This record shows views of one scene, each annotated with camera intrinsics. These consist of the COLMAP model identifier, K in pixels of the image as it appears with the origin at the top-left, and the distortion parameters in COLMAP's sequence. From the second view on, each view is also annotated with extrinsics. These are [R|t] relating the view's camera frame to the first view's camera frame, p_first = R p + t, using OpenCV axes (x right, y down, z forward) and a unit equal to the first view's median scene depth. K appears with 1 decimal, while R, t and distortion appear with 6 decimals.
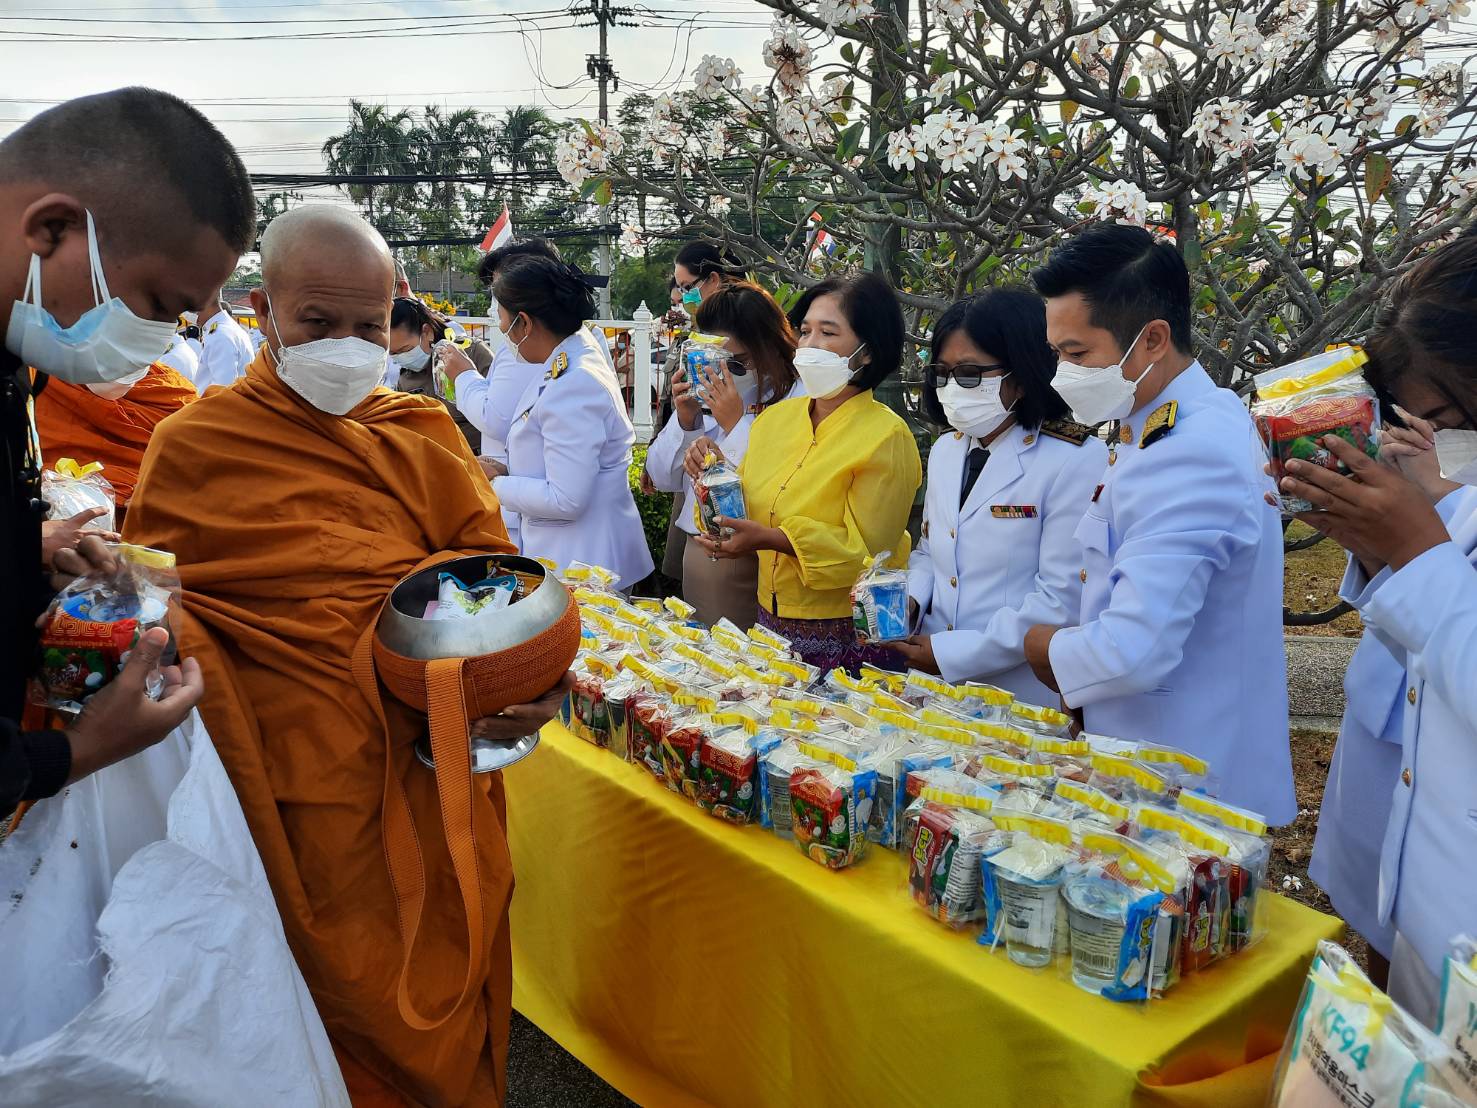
lens RADIAL K [[1087.0, 0, 740.9], [0, 1087.0, 543.1], [0, 0, 1]] dist [0.036893, -0.022555]
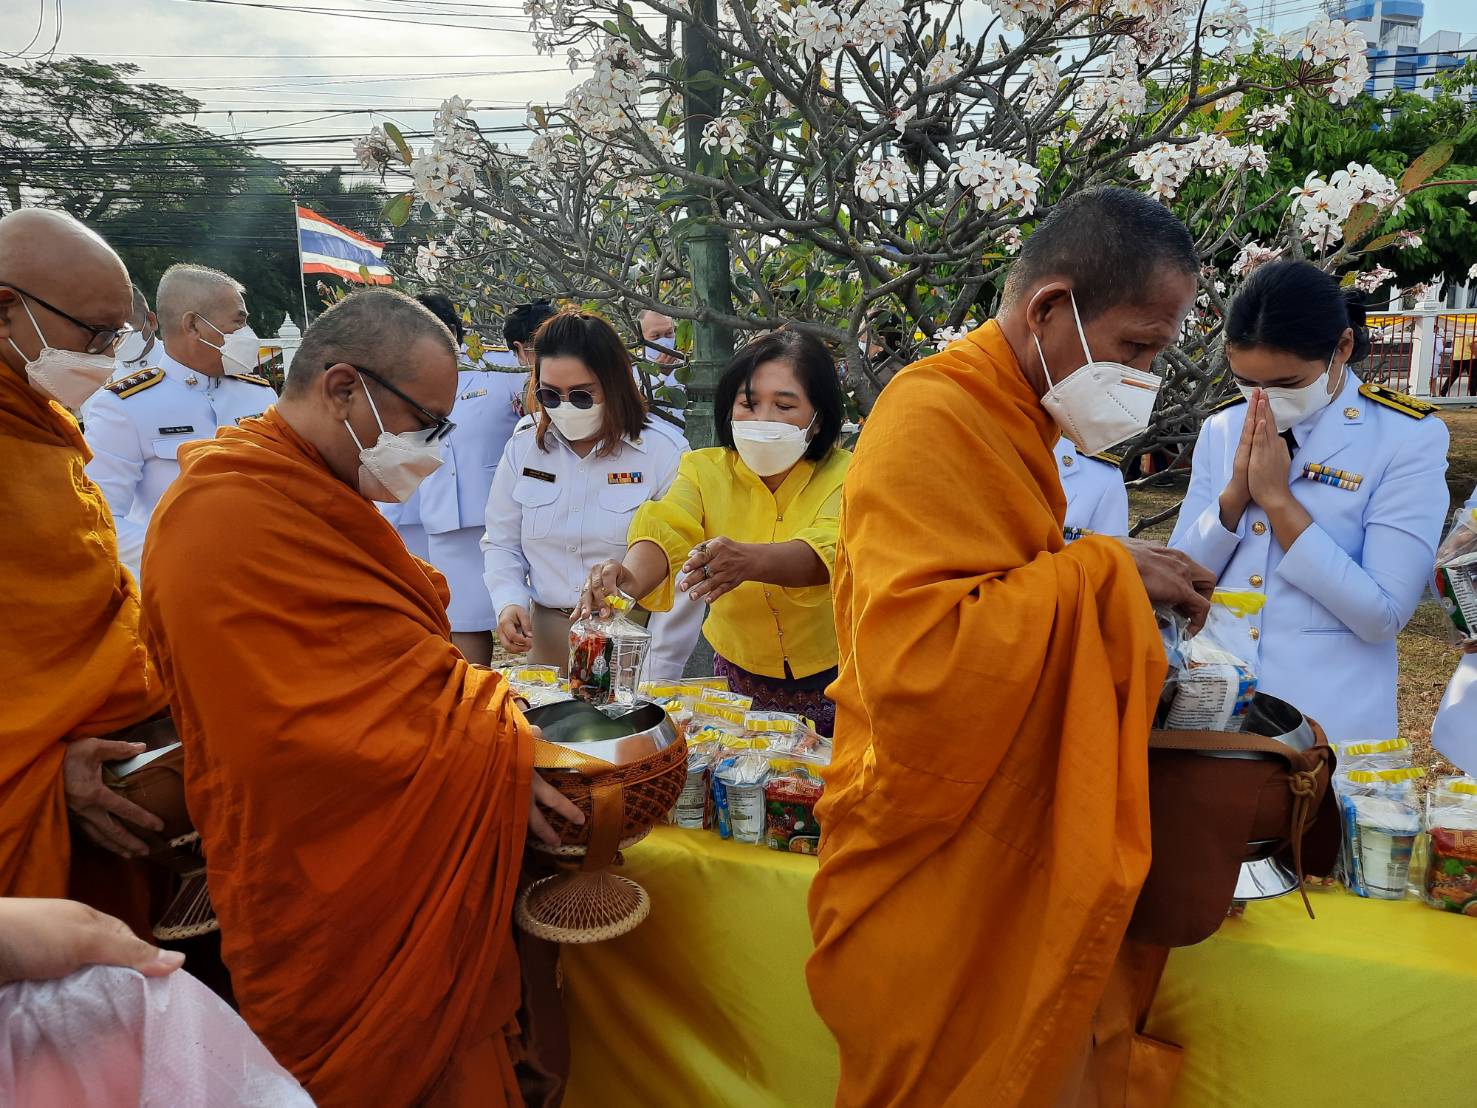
lens RADIAL K [[1087.0, 0, 739.0], [0, 1087.0, 561.5], [0, 0, 1]] dist [0.036893, -0.022555]
pose [[0.877245, -0.139166, 0.459429, -0.405805], [0.131409, 0.990116, 0.049002, -0.074808], [-0.461707, 0.017386, 0.886862, 0.166659]]
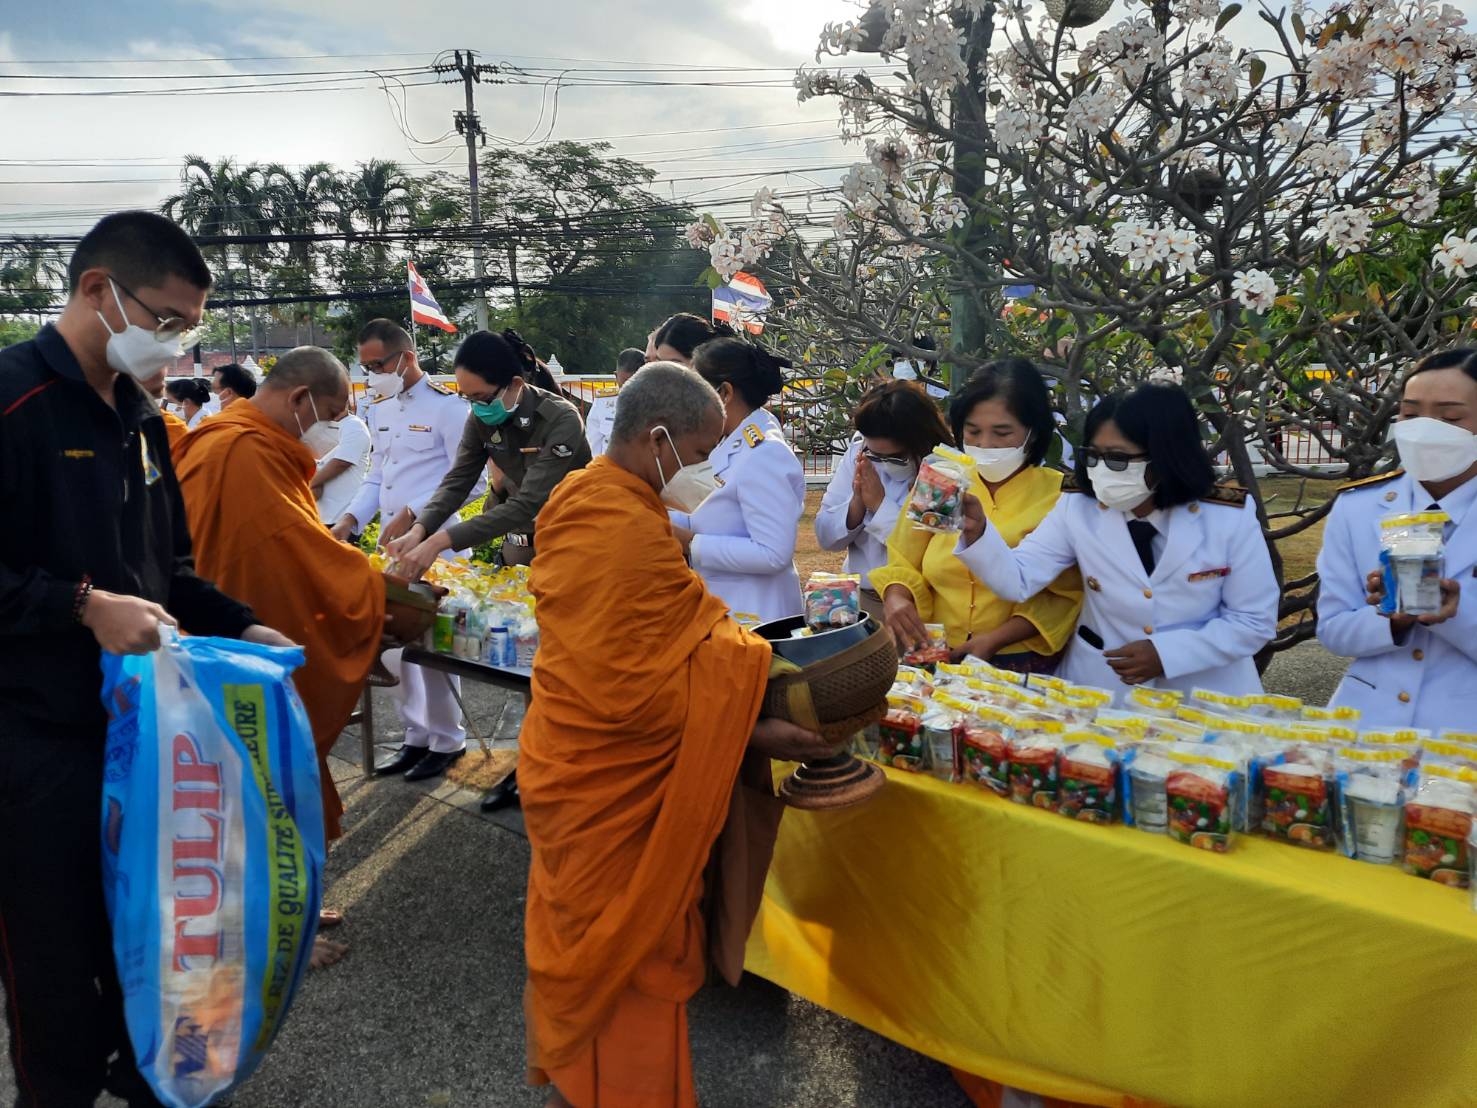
lens RADIAL K [[1087.0, 0, 728.2], [0, 1087.0, 536.5], [0, 0, 1]] dist [0.036893, -0.022555]
pose [[0.991651, -0.052133, 0.117945, -0.322141], [0.057248, 0.997542, -0.040406, -0.019766], [-0.115548, 0.046820, 0.992198, -0.097144]]
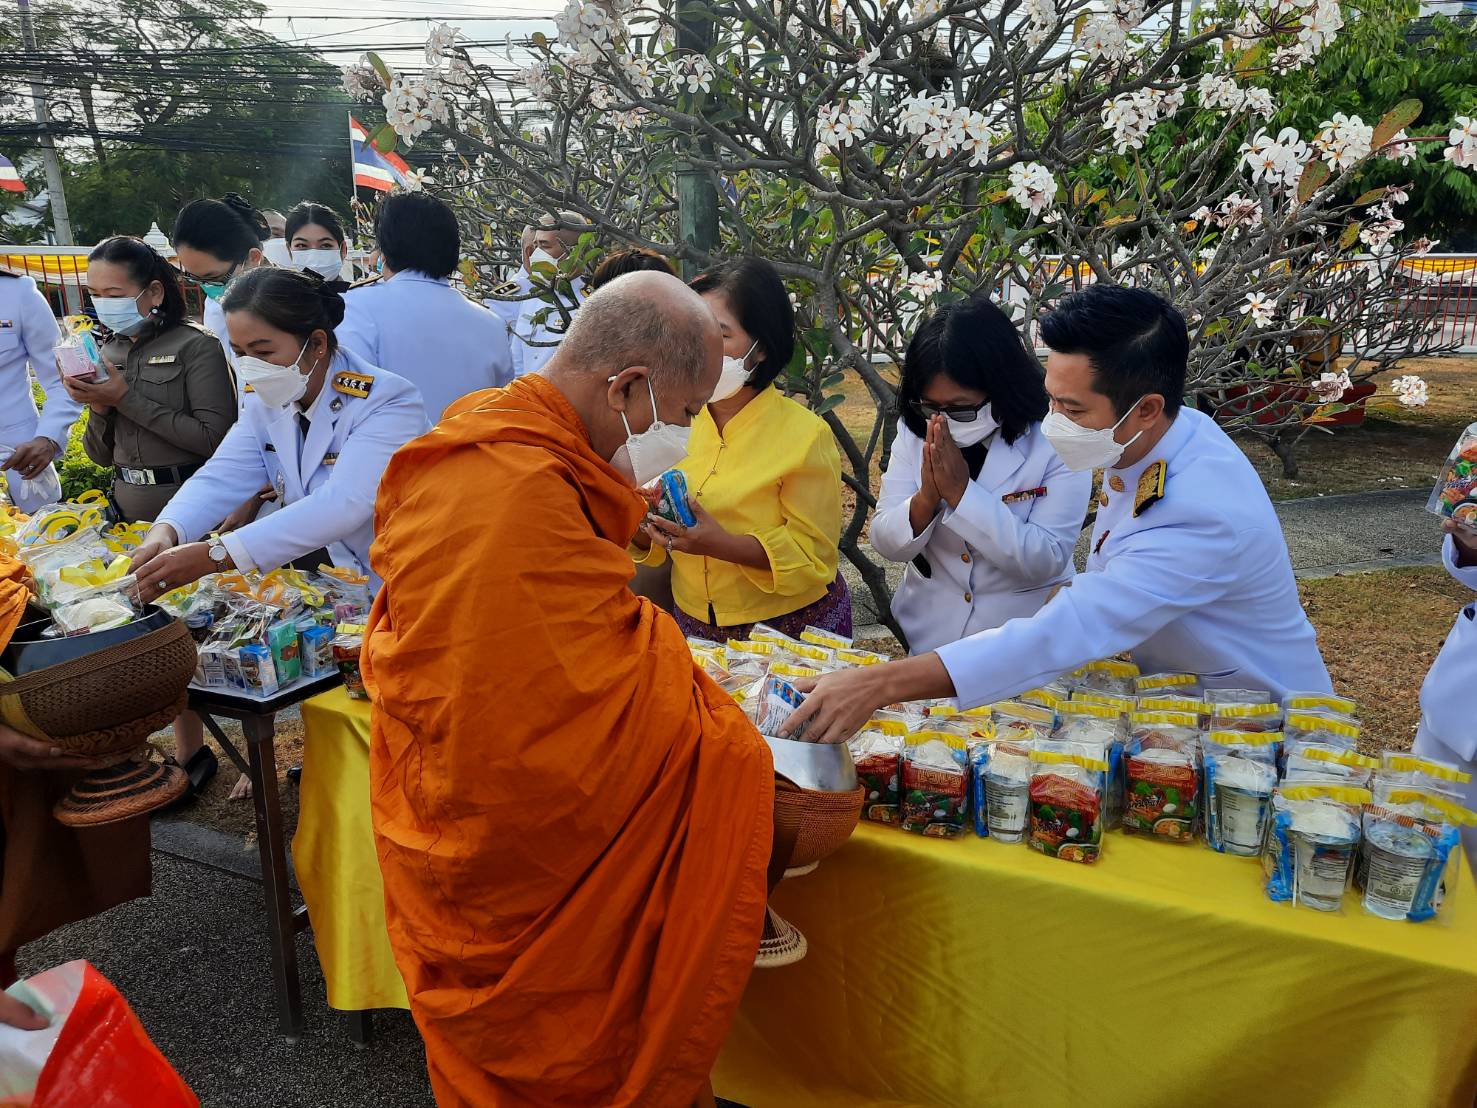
lens RADIAL K [[1087.0, 0, 735.7], [0, 1087.0, 551.8], [0, 0, 1]] dist [0.036893, -0.022555]
pose [[0.905564, -0.128771, 0.404192, -0.337597], [0.094853, 0.990155, 0.102941, -0.077848], [-0.413469, -0.054881, 0.908863, 0.104424]]
